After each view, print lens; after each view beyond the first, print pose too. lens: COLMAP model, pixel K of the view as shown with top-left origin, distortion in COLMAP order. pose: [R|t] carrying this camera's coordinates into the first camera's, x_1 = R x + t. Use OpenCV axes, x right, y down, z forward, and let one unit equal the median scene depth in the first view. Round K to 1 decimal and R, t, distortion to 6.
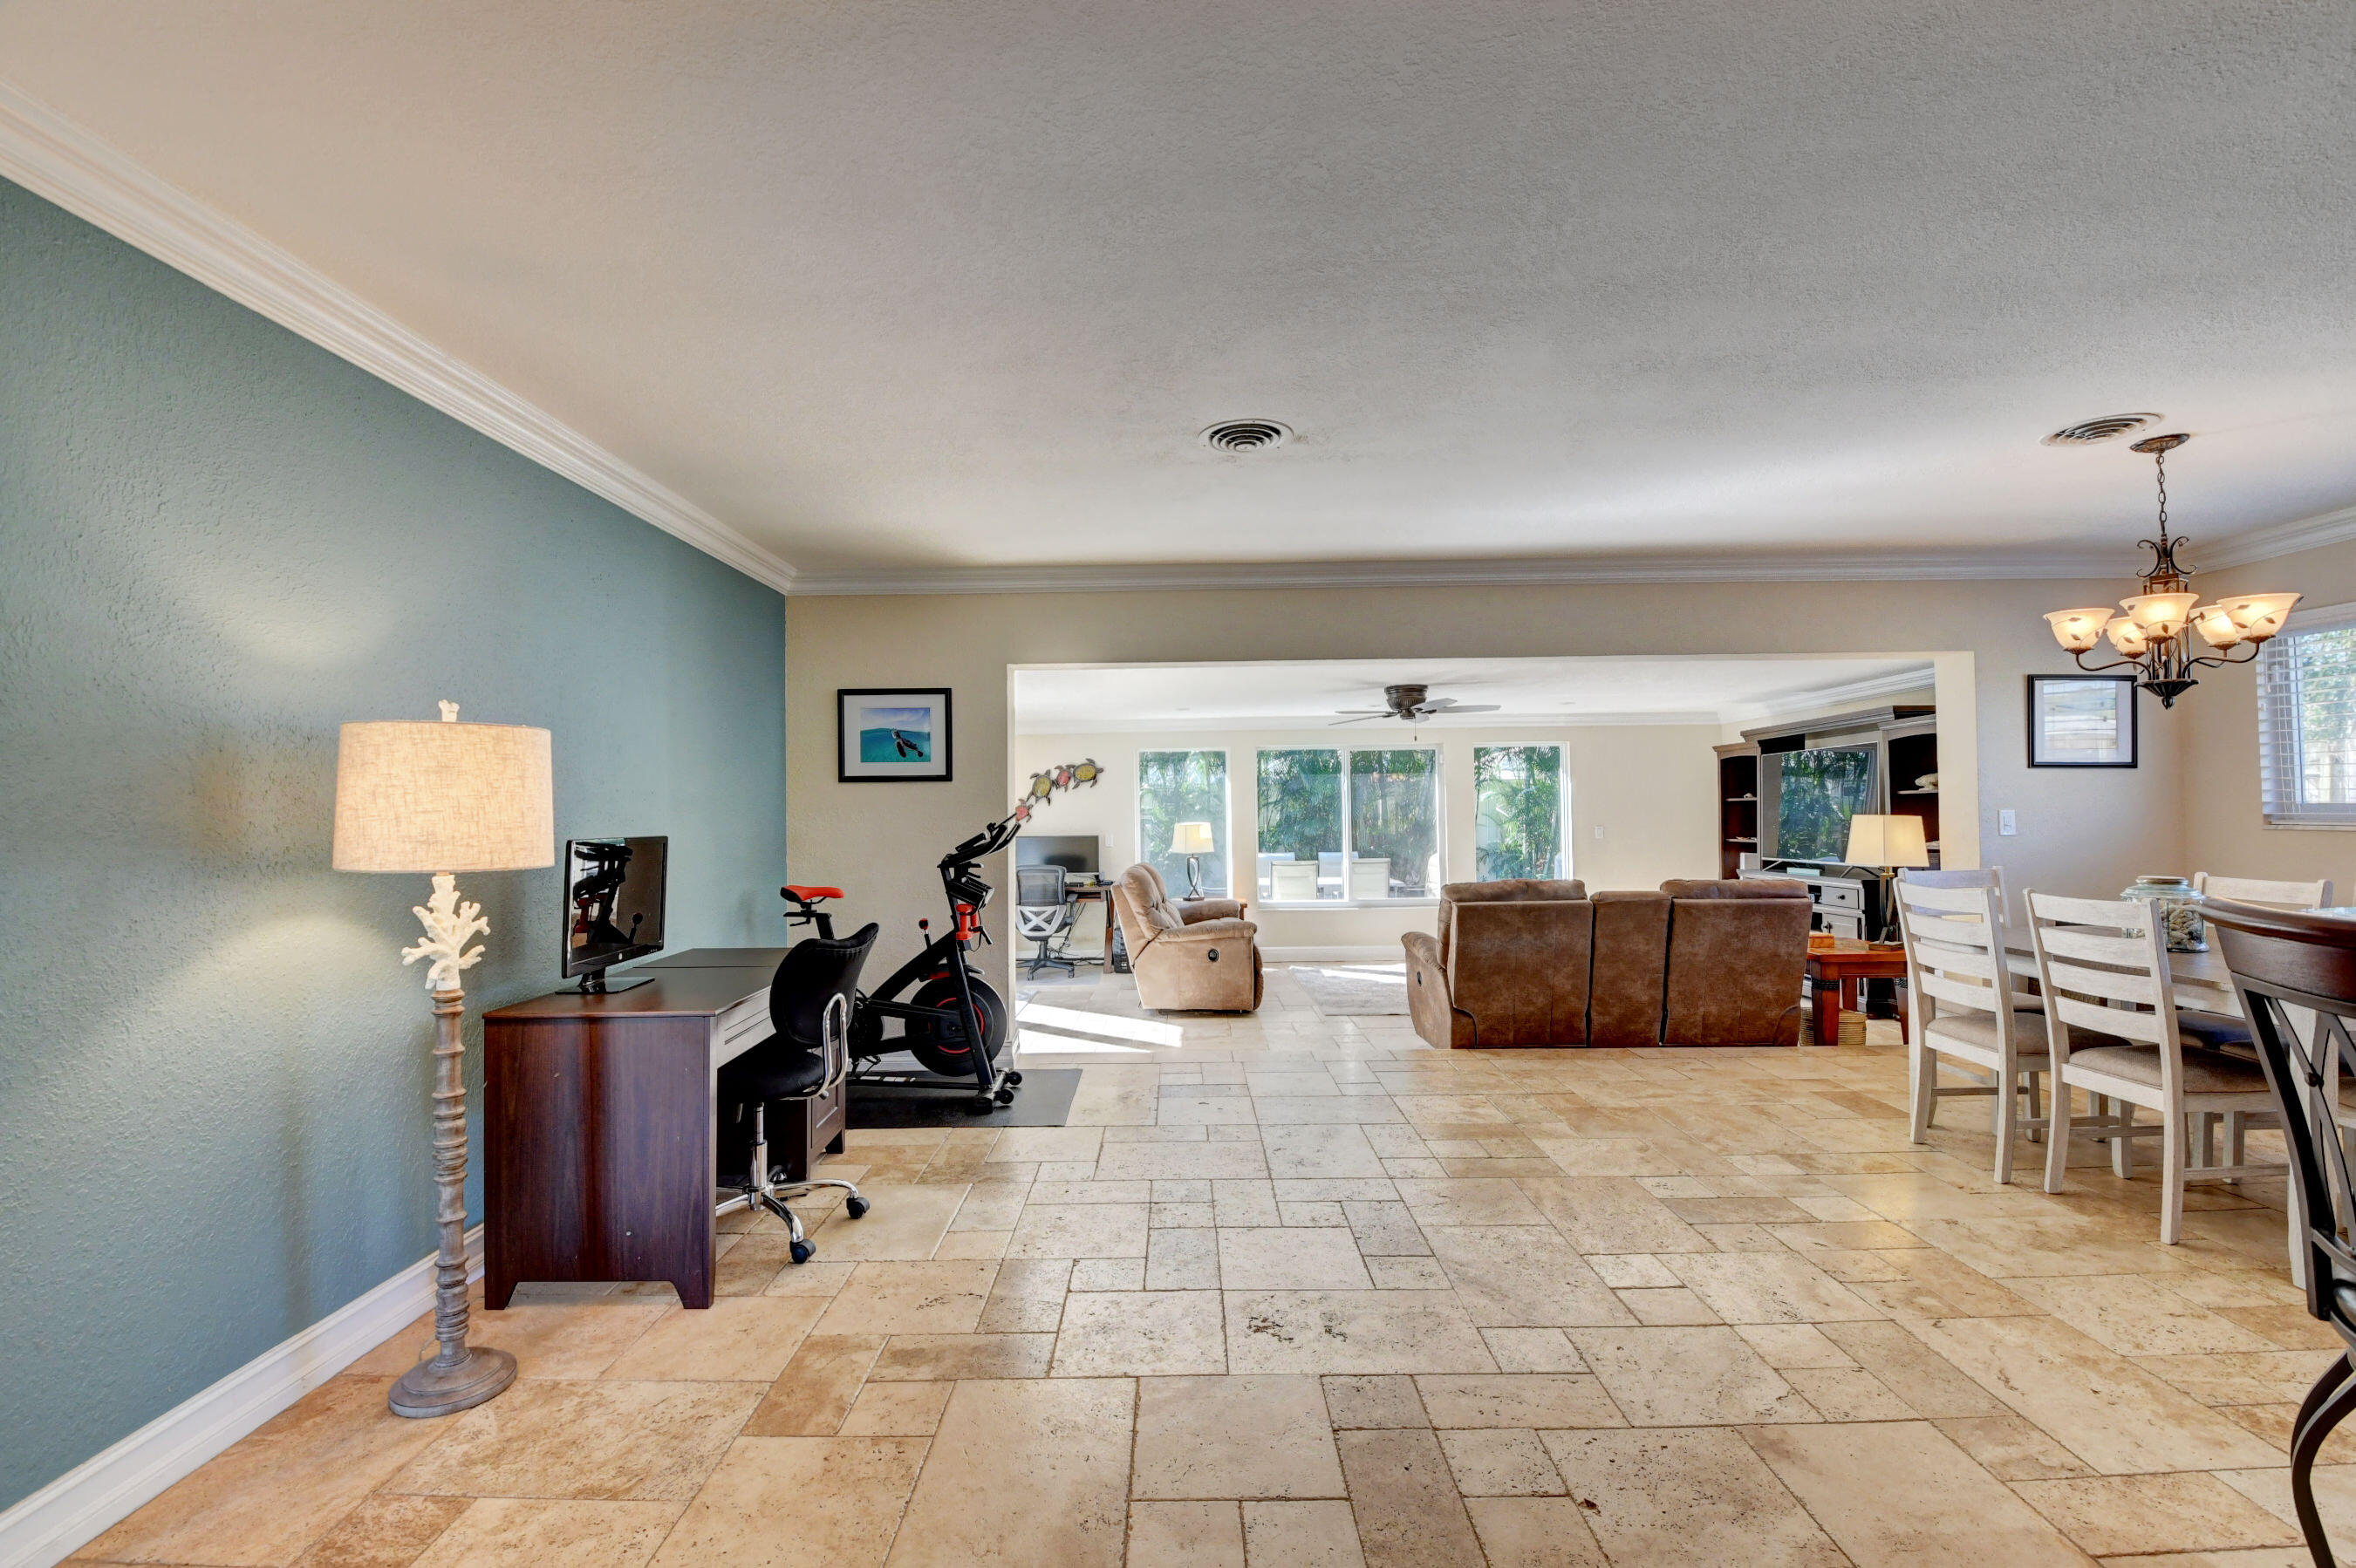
lens RADIAL K [[1041.1, 0, 1190.4], [0, 1041.1, 790.1], [0, 0, 1]] dist [-0.002793, -0.000834]
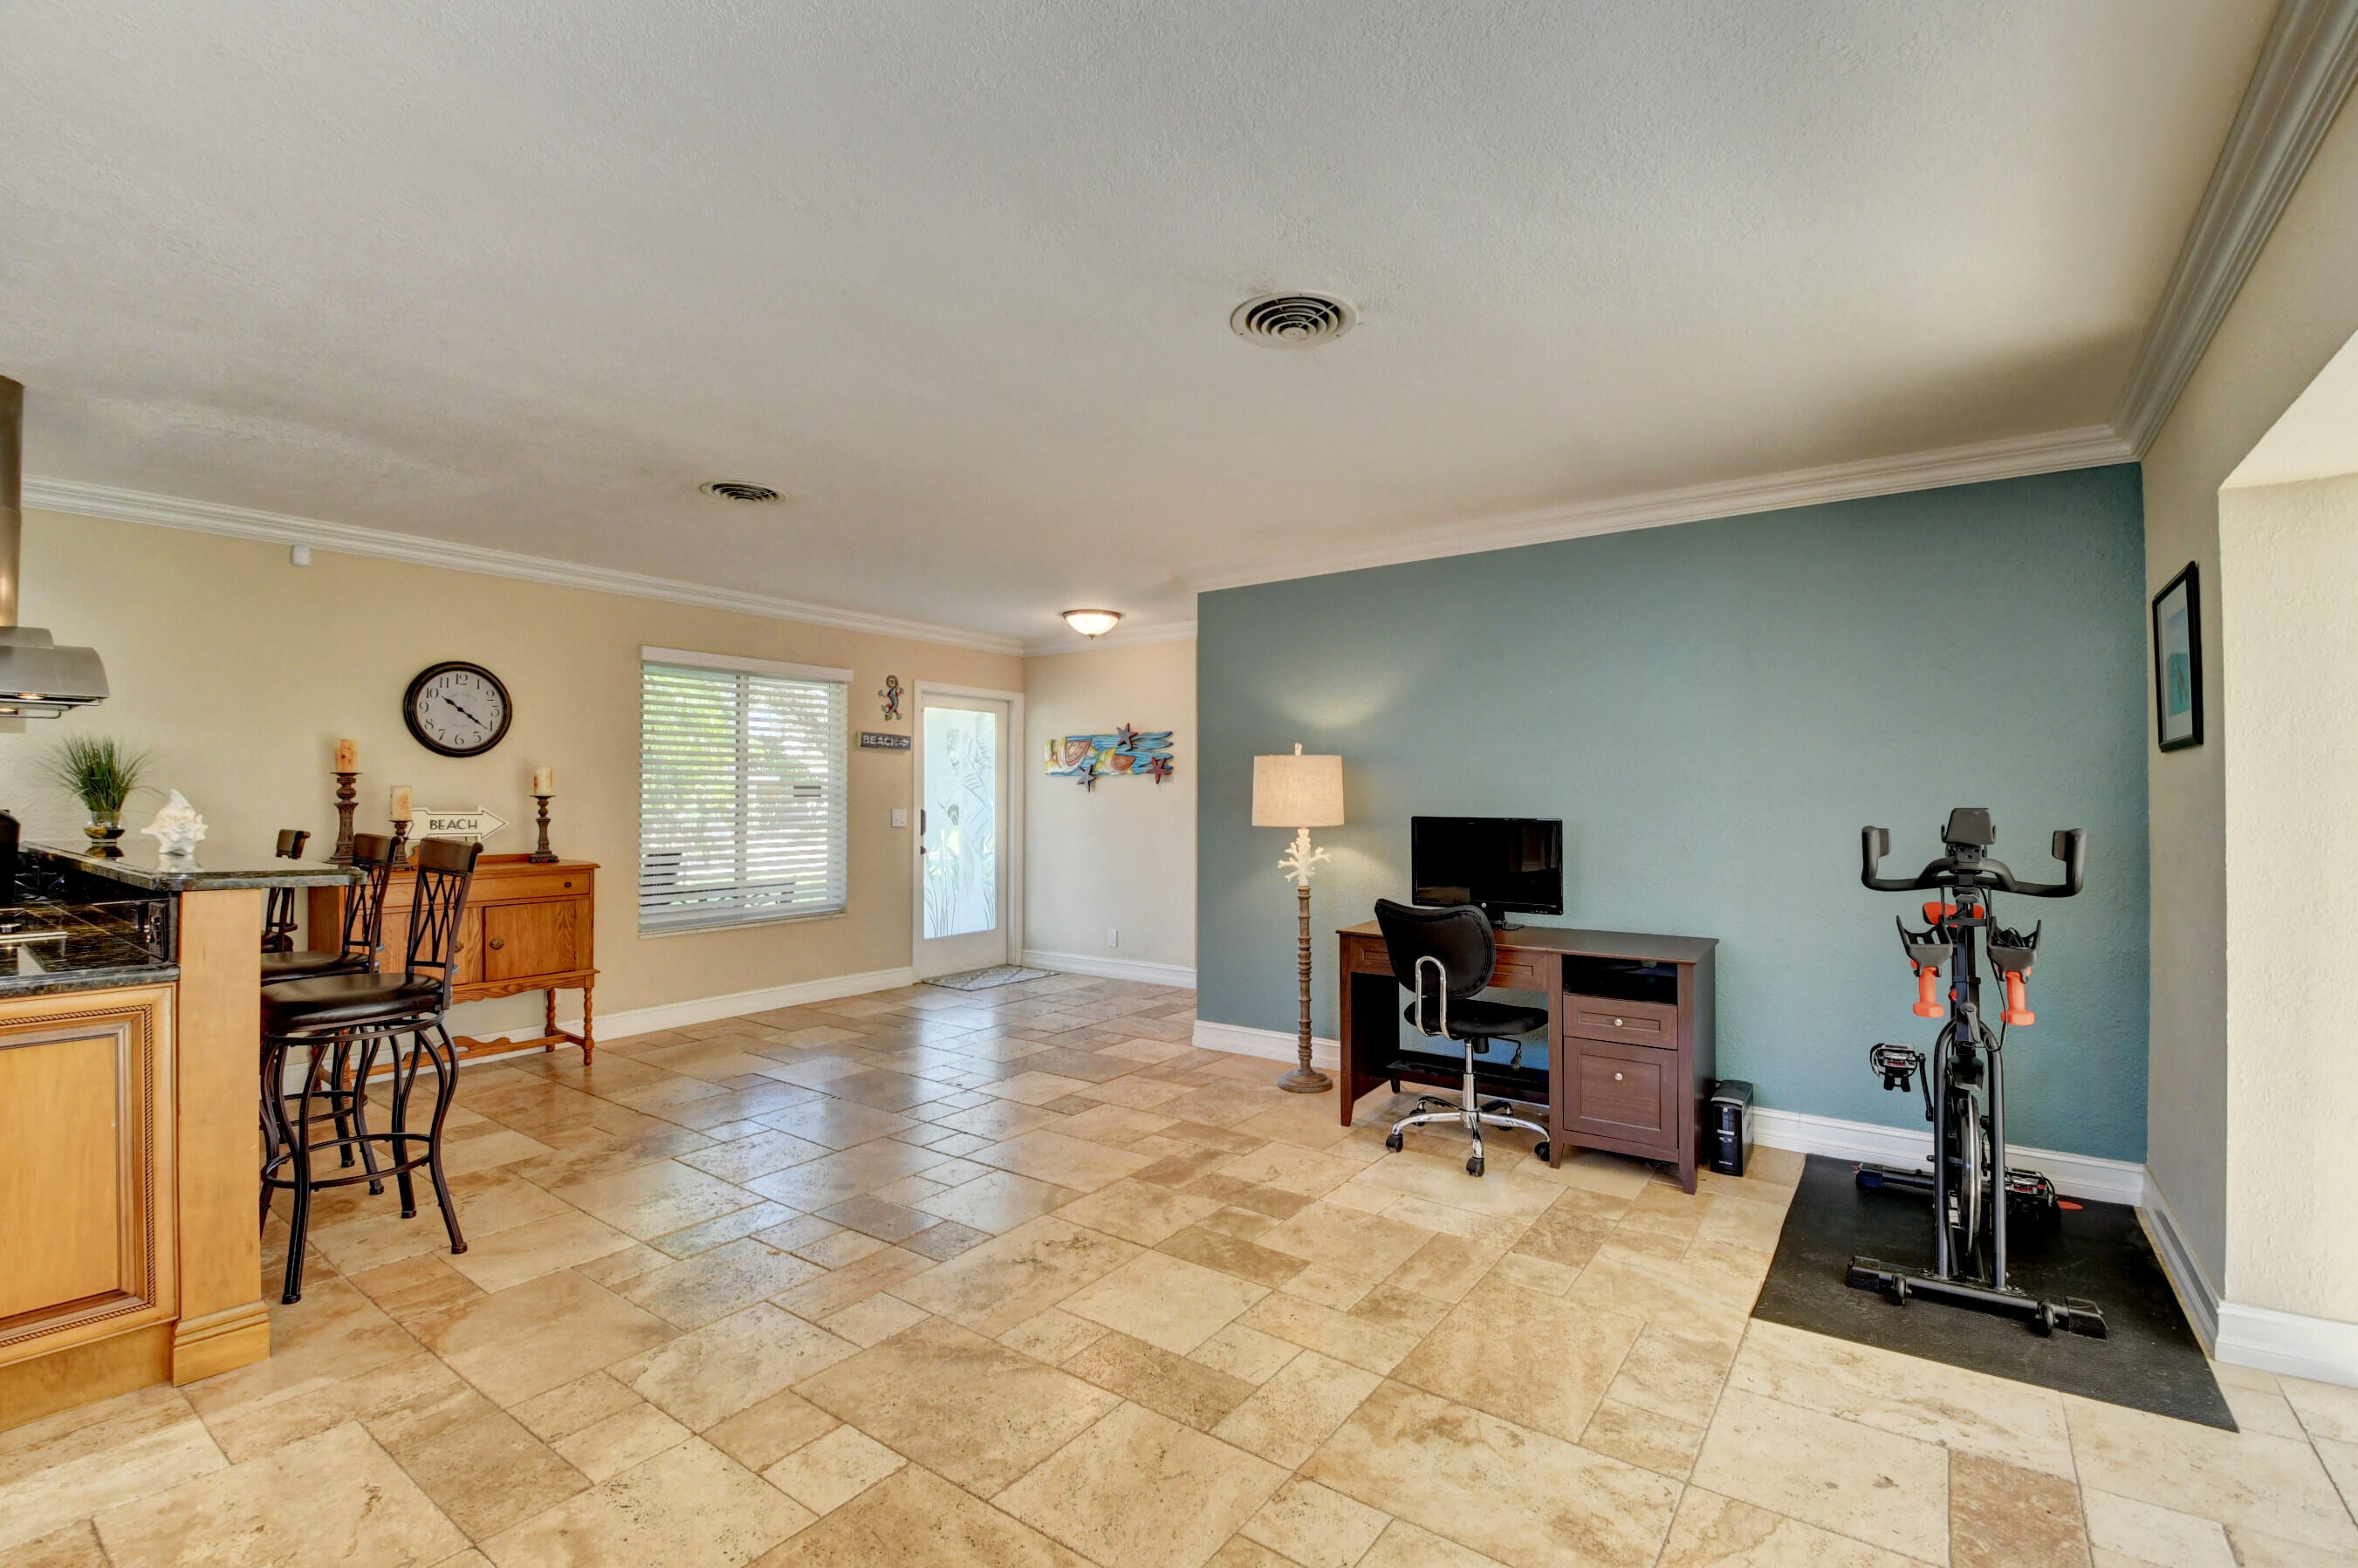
lens RADIAL K [[1042.0, 0, 1188.3], [0, 1042.0, 779.9], [0, 0, 1]] dist [-0.002793, -0.000834]
pose [[-0.582982, -0.002452, -0.812481, 1.072946], [0.013720, 0.999823, -0.012862, 0.007582], [0.812369, -0.018646, -0.582846, 2.015681]]
